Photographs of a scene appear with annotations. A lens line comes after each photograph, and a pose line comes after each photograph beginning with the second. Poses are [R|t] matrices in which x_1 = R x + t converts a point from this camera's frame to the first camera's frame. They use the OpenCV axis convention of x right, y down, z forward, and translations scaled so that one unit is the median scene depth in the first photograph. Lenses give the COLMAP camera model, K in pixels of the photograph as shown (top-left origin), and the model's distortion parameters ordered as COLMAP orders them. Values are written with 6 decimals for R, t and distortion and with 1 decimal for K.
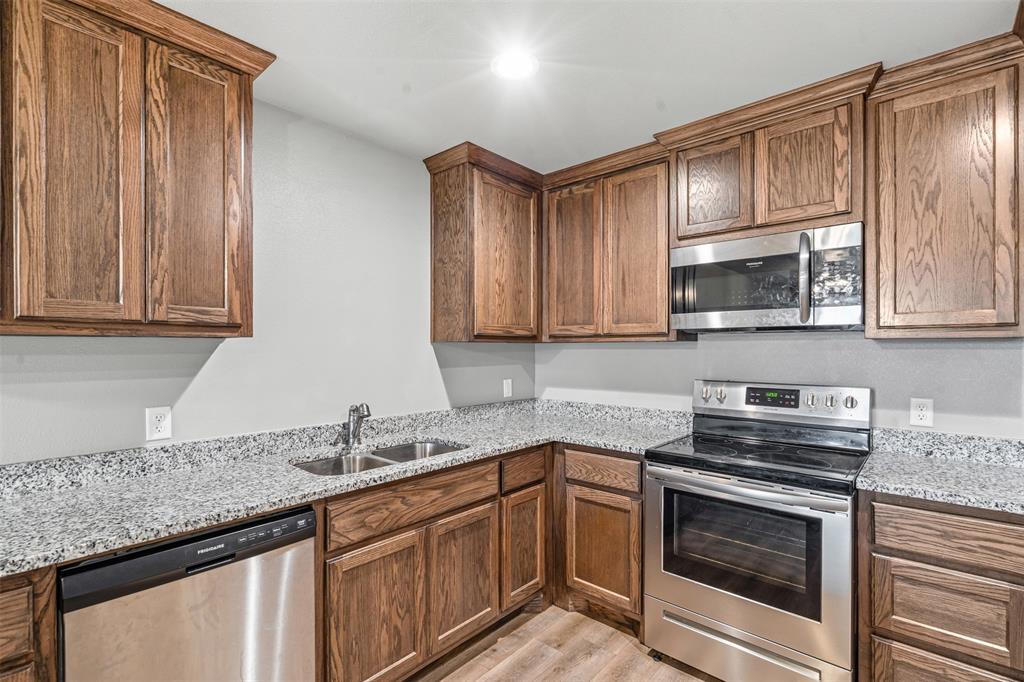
lens RADIAL K [[469.6, 0, 513.7], [0, 469.6, 345.3], [0, 0, 1]] dist [-0.004811, 0.002218]
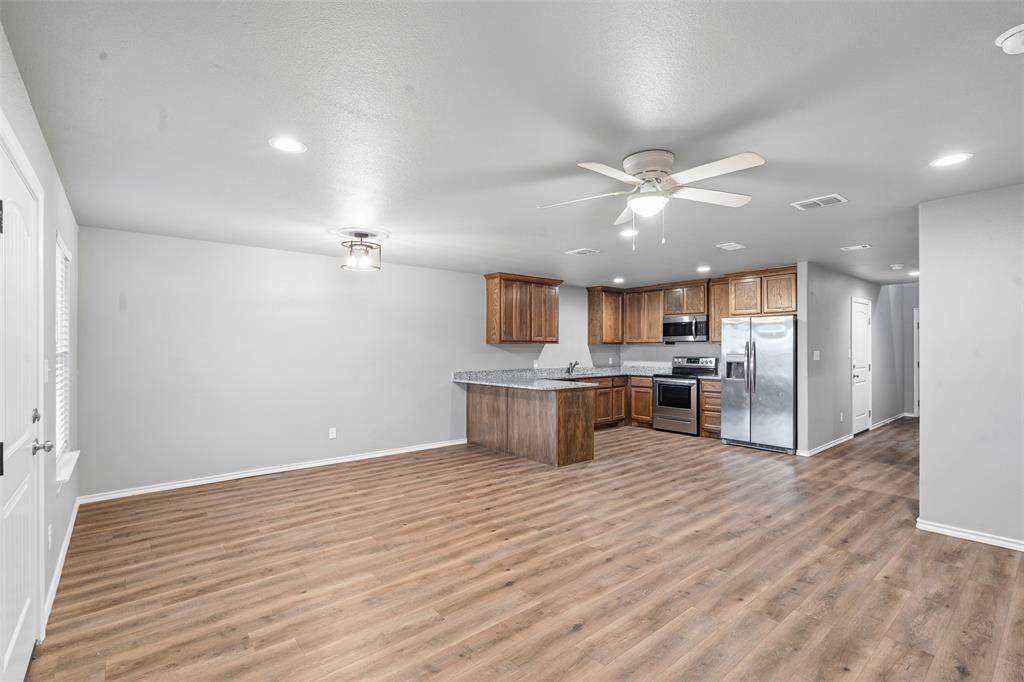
lens RADIAL K [[469.6, 0, 507.0], [0, 469.6, 344.2], [0, 0, 1]] dist [-0.004811, 0.002218]
pose [[0.987177, 0.001088, -0.159626, -0.228081], [-0.000957, 0.999999, 0.000897, -0.013940], [0.159626, -0.000733, 0.987177, -2.422984]]
